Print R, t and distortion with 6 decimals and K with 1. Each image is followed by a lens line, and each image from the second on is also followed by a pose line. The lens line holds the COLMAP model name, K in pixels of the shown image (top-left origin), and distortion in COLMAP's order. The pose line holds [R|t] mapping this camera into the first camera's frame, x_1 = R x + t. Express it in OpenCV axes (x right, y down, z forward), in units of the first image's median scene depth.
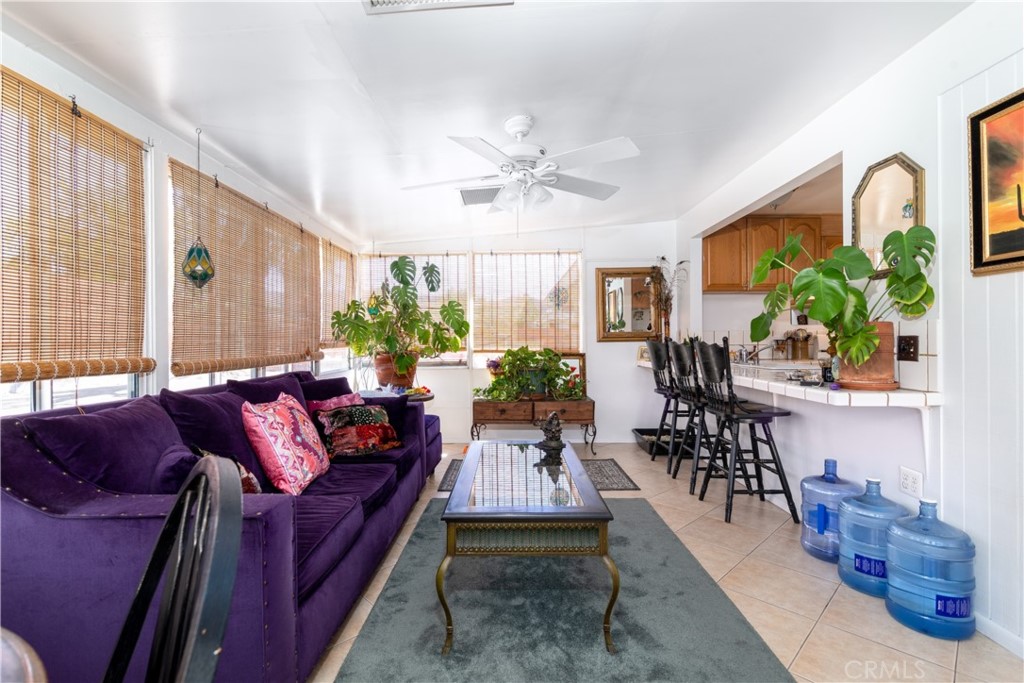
lens RADIAL K [[470.9, 0, 507.9], [0, 470.9, 358.4], [0, 0, 1]] dist [-0.000344, -0.000472]
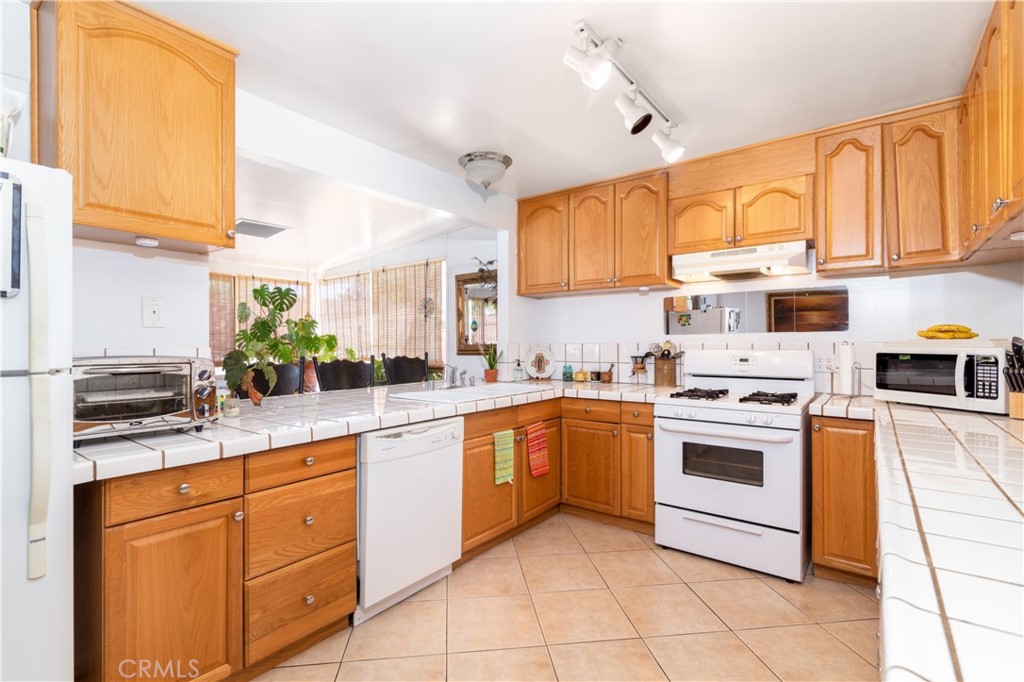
lens RADIAL K [[470.9, 0, 511.2], [0, 470.9, 342.7], [0, 0, 1]] dist [-0.000292, -0.000463]
pose [[0.798166, -0.000734, -0.602437, 0.852638], [-0.021856, 0.999306, -0.030175, -0.034498], [0.602041, 0.037251, 0.797596, 0.337600]]
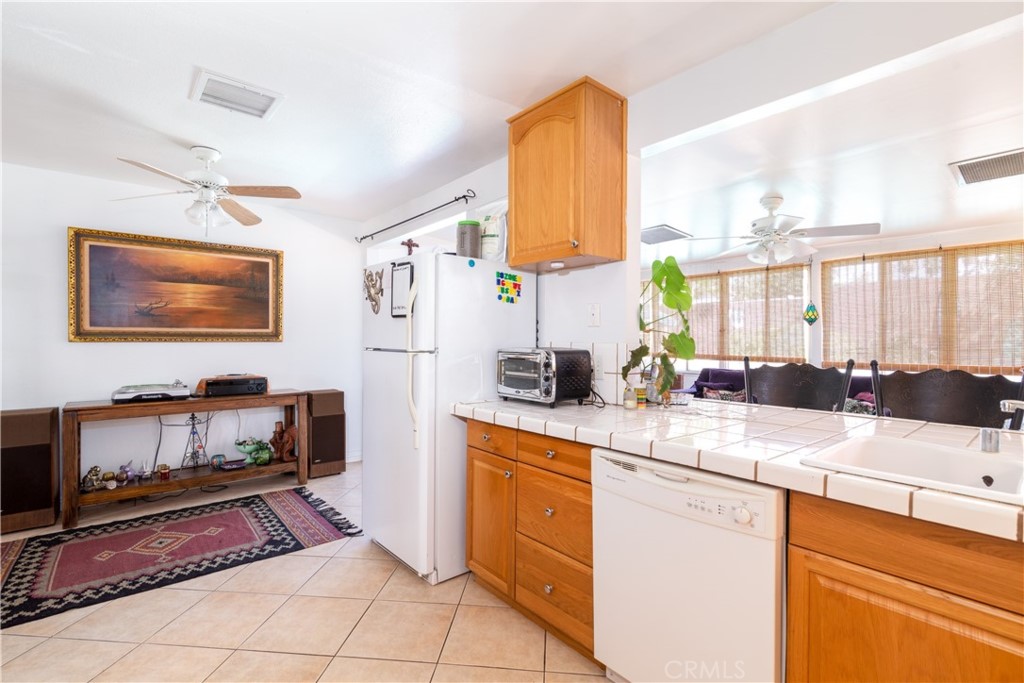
lens RADIAL K [[475.4, 0, 512.0], [0, 475.4, 341.5], [0, 0, 1]] dist [0.001135, -0.000144]
pose [[-0.766562, 0.001141, -0.642169, 0.773118], [-0.028713, 0.998937, 0.036050, -0.051810], [0.641528, 0.046074, -0.765715, 0.797822]]
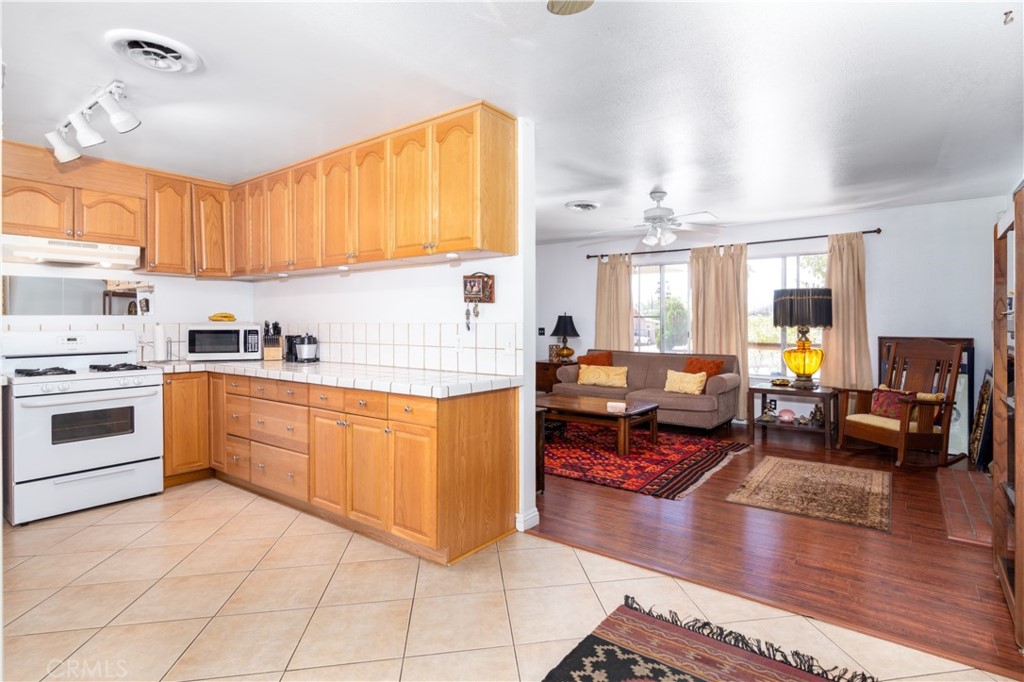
lens RADIAL K [[508.1, 0, 550.5], [0, 508.1, 321.9], [0, 0, 1]] dist [-0.003112, -0.000447]
pose [[0.560079, -0.001695, 0.828438, 0.509221], [0.037793, 0.999009, -0.023507, -0.019169], [-0.827577, 0.044475, 0.559588, 0.021304]]
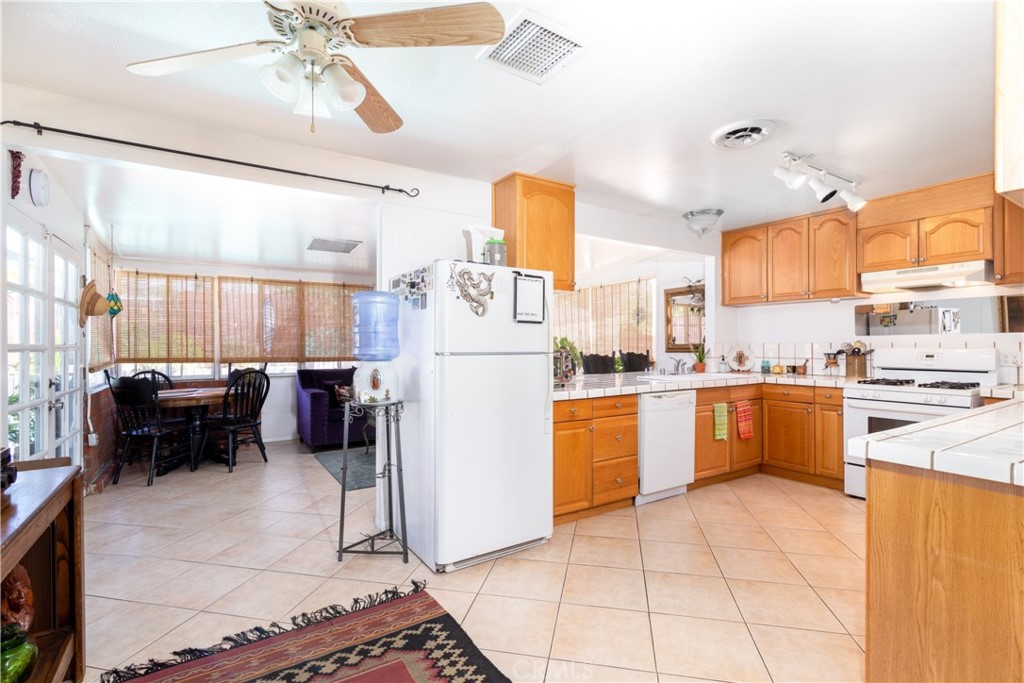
lens RADIAL K [[475.4, 0, 512.0], [0, 475.4, 341.5], [0, 0, 1]] dist [0.001135, -0.000144]
pose [[0.549816, -0.004806, -0.835272, 0.992164], [-0.031419, 0.999157, -0.026431, -0.019586], [0.834694, 0.040776, 0.549202, 0.034693]]
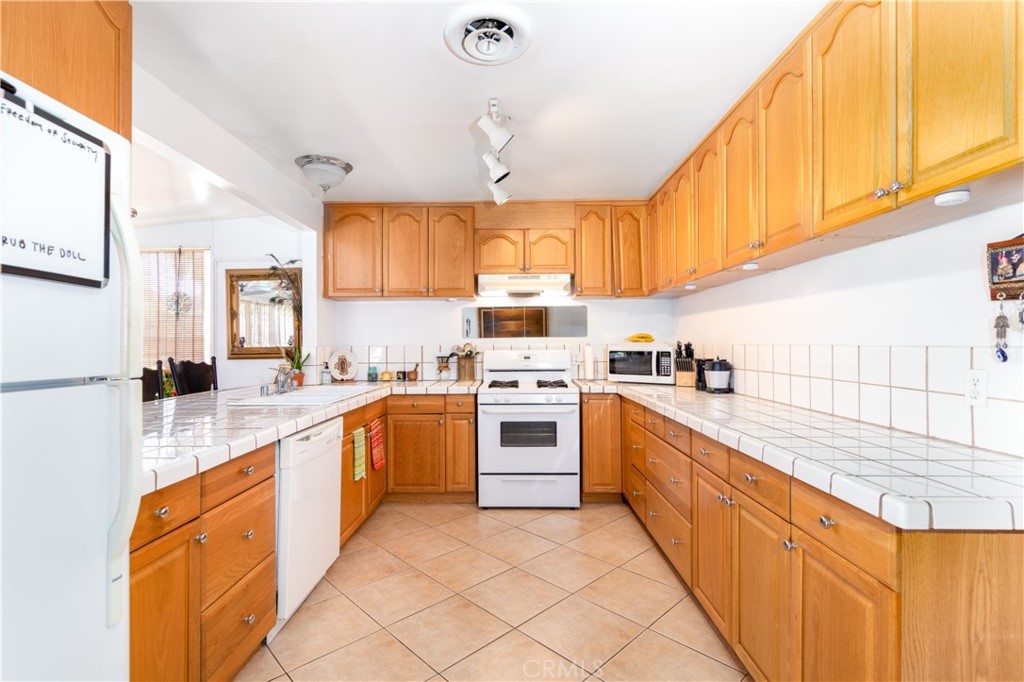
lens RADIAL K [[467.8, 0, 509.1], [0, 467.8, 341.0], [0, 0, 1]] dist [0.000099, -0.001013]
pose [[0.999990, -0.003727, -0.002626, 0.698531], [0.003599, 0.998883, -0.047119, -0.027991], [0.002799, 0.047109, 0.998886, 0.196593]]
